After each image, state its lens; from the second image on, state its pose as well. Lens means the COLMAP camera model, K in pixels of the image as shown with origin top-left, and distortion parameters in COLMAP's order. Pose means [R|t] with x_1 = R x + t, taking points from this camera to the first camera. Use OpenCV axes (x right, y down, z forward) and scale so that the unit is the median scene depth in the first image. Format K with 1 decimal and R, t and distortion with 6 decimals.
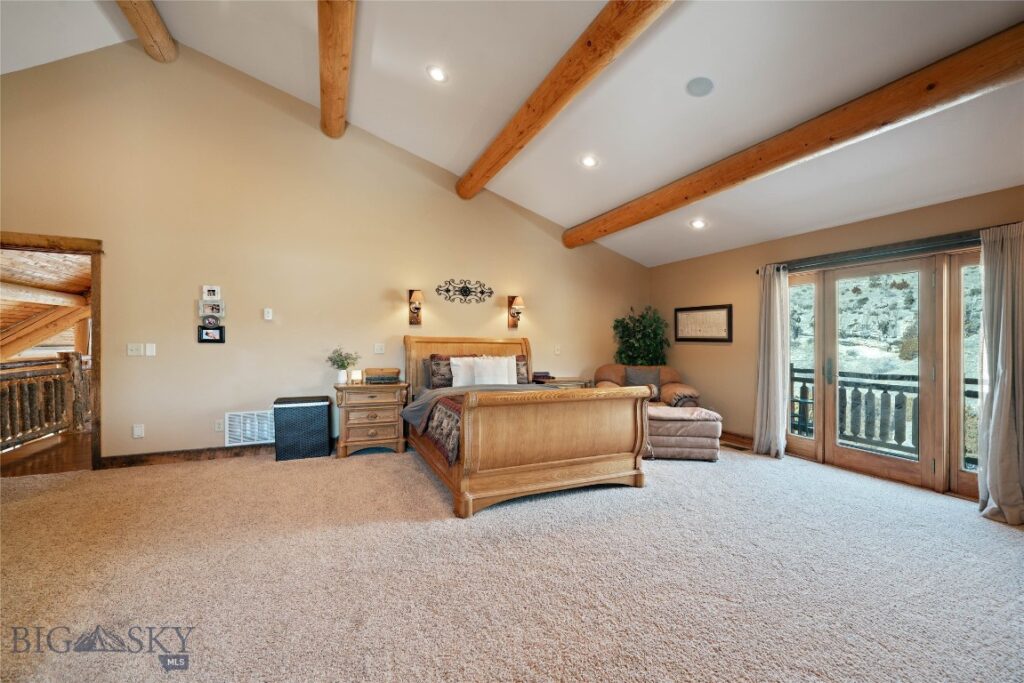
lens RADIAL K [[407.4, 0, 510.1], [0, 407.4, 343.4], [0, 0, 1]] dist [-0.003016, 0.000151]
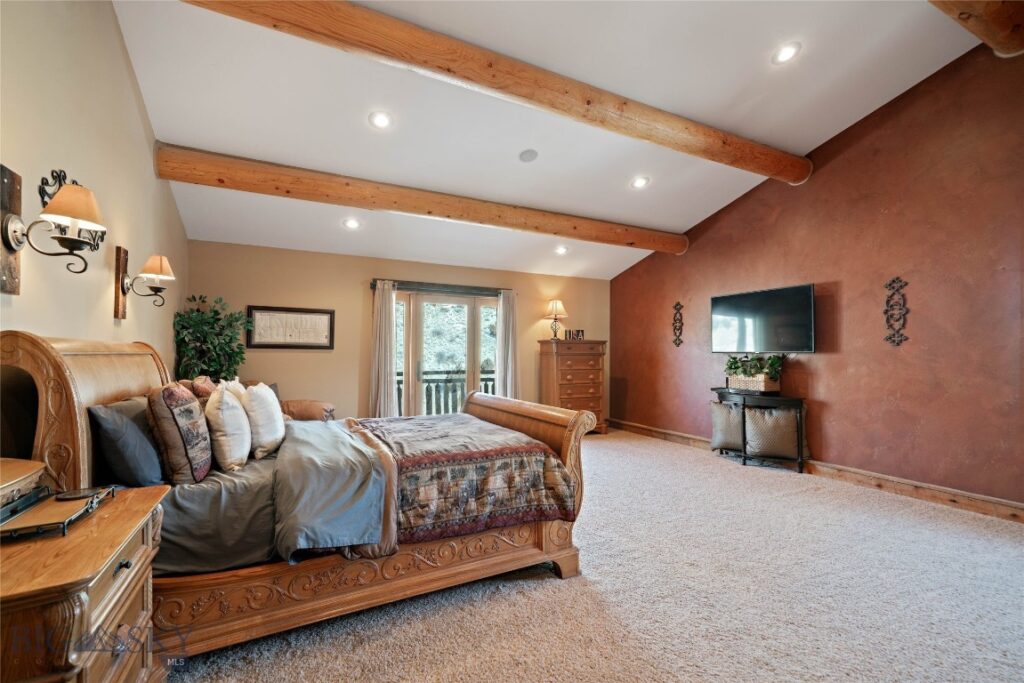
lens RADIAL K [[463.8, 0, 511.2], [0, 463.8, 343.5], [0, 0, 1]] dist [0.006724, 0.002480]
pose [[-0.085865, 0.011754, 0.996237, -0.587145], [0.003050, 0.999929, -0.011534, -0.002992], [-0.996302, 0.002048, -0.085895, 0.671450]]
